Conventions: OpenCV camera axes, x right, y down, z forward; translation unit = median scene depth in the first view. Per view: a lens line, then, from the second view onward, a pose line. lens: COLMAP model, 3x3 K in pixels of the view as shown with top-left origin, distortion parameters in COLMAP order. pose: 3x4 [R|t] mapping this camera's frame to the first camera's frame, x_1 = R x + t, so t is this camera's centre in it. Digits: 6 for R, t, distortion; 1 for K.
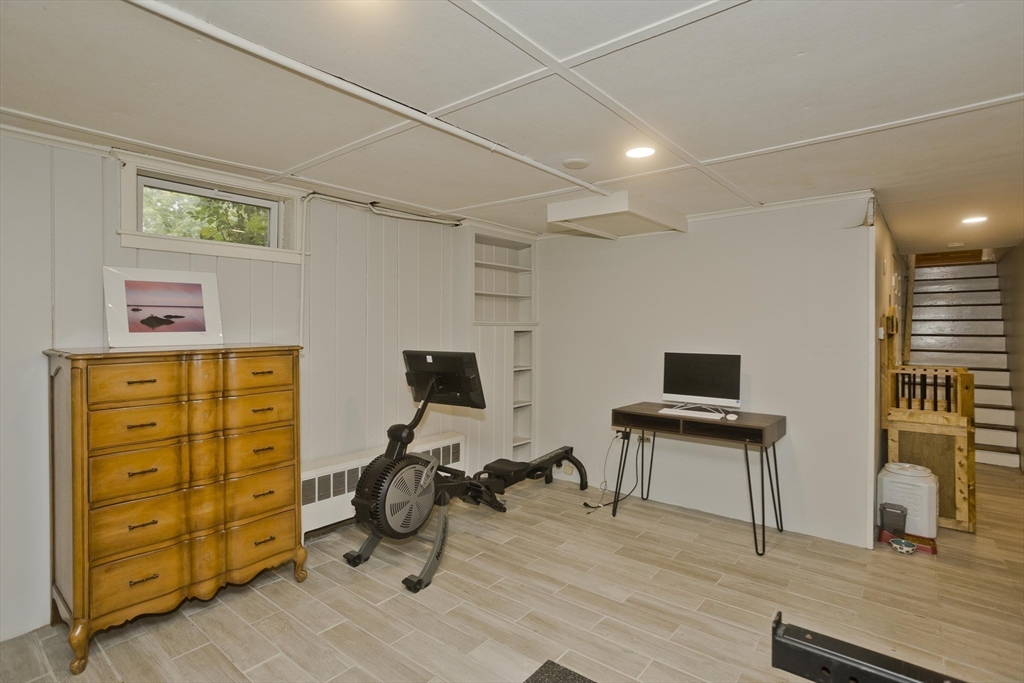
lens RADIAL K [[505.9, 0, 514.1], [0, 505.9, 337.6], [0, 0, 1]] dist [-0.034101, 0.011813]
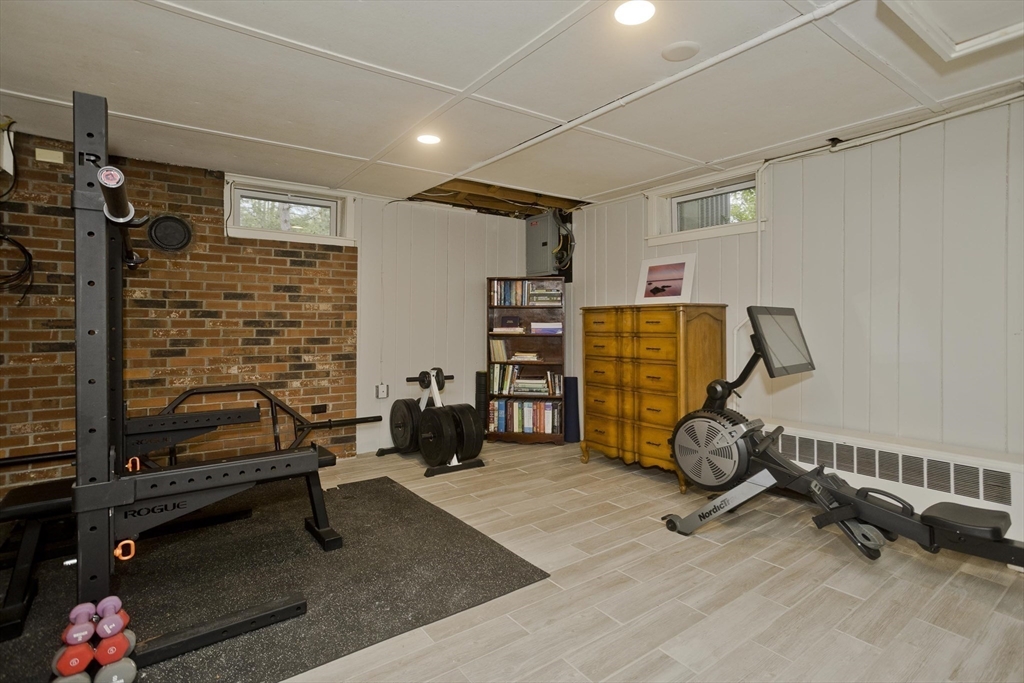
lens RADIAL K [[505.9, 0, 533.8], [0, 505.9, 322.7], [0, 0, 1]] dist [-0.034101, 0.011813]
pose [[-0.215318, 0.000206, -0.976544, 0.924980], [-0.018417, 0.999821, 0.004272, 0.070240], [0.976370, 0.018905, -0.215275, 0.956693]]
